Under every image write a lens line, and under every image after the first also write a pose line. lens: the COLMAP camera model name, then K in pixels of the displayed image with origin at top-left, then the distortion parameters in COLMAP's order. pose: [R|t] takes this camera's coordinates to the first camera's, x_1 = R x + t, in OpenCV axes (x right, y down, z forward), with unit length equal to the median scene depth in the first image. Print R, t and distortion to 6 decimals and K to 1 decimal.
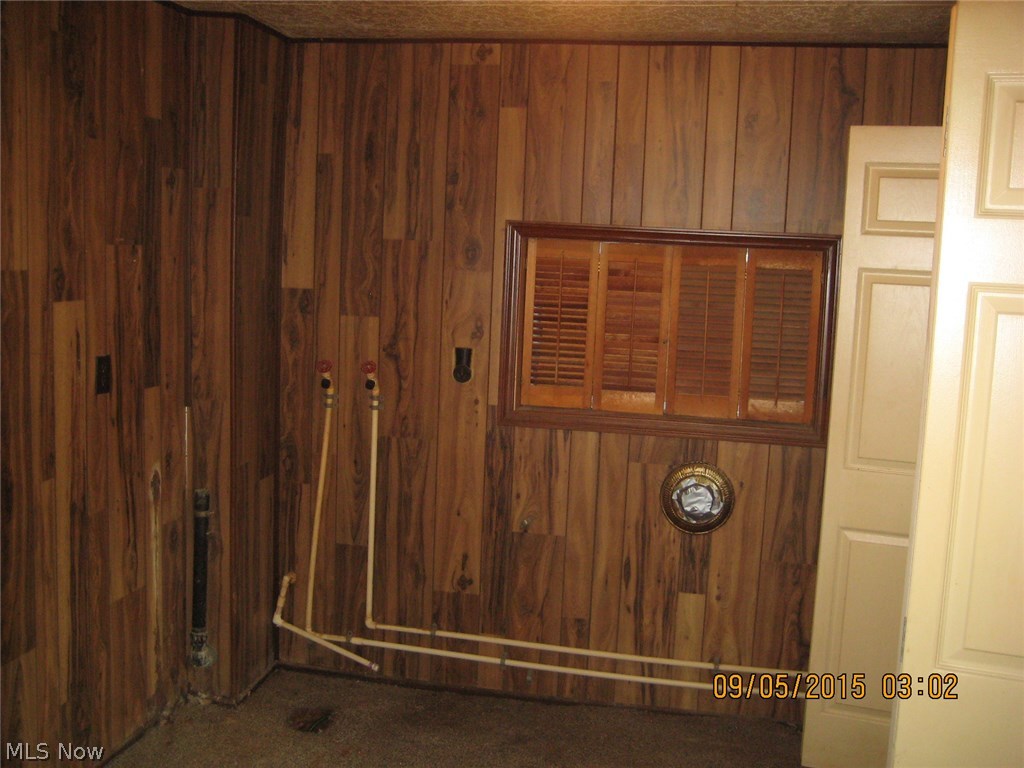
lens RADIAL K [[1085.6, 0, 513.0], [0, 1085.6, 388.9], [0, 0, 1]] dist [-0.117433, 0.000000]
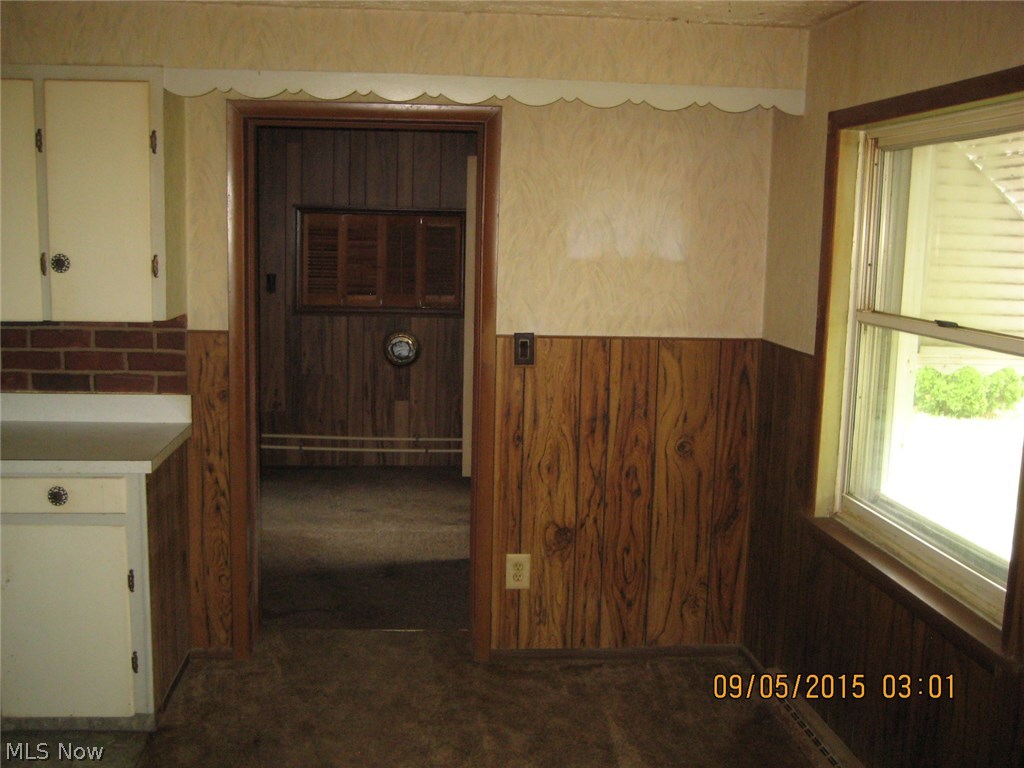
lens RADIAL K [[1085.6, 0, 514.6], [0, 1085.6, 382.6], [0, 0, 1]] dist [-0.117433, 0.000000]
pose [[0.964211, -0.055181, 0.259330, -0.130404], [0.047160, 0.998200, 0.037056, 0.096379], [-0.260908, -0.023500, 0.965078, -0.861728]]
